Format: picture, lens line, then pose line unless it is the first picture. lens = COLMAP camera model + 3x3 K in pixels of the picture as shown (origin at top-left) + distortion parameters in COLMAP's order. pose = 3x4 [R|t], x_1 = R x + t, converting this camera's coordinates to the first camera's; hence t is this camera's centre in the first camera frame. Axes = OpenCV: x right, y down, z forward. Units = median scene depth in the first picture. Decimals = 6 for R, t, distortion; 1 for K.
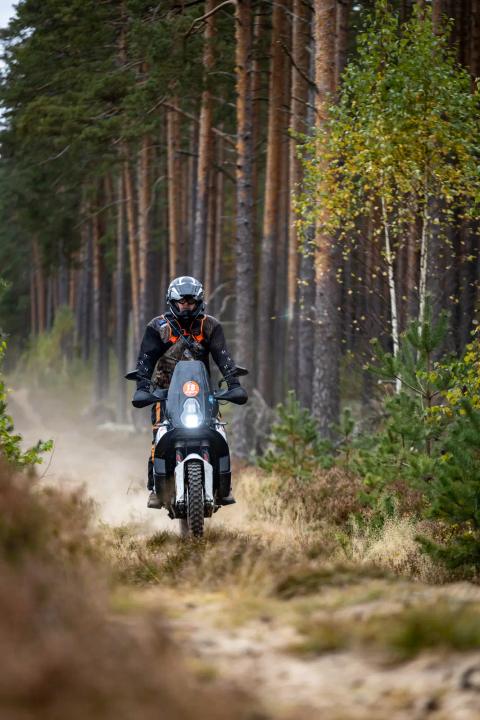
lens RADIAL K [[4032.8, 0, 240.0], [0, 4032.8, 360.0], [0, 0, 1]] dist [0.270081, -0.314733]
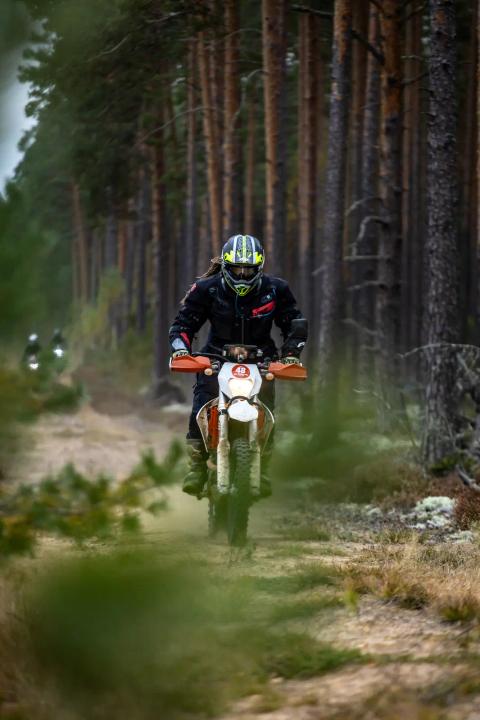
lens RADIAL K [[4032.8, 0, 240.0], [0, 4032.8, 360.0], [0, 0, 1]] dist [0.270081, -0.314733]
pose [[0.999942, -0.005244, -0.009445, -0.011063], [0.005281, 0.999978, 0.003901, 0.003503], [0.009424, -0.003951, 0.999948, 0.185737]]
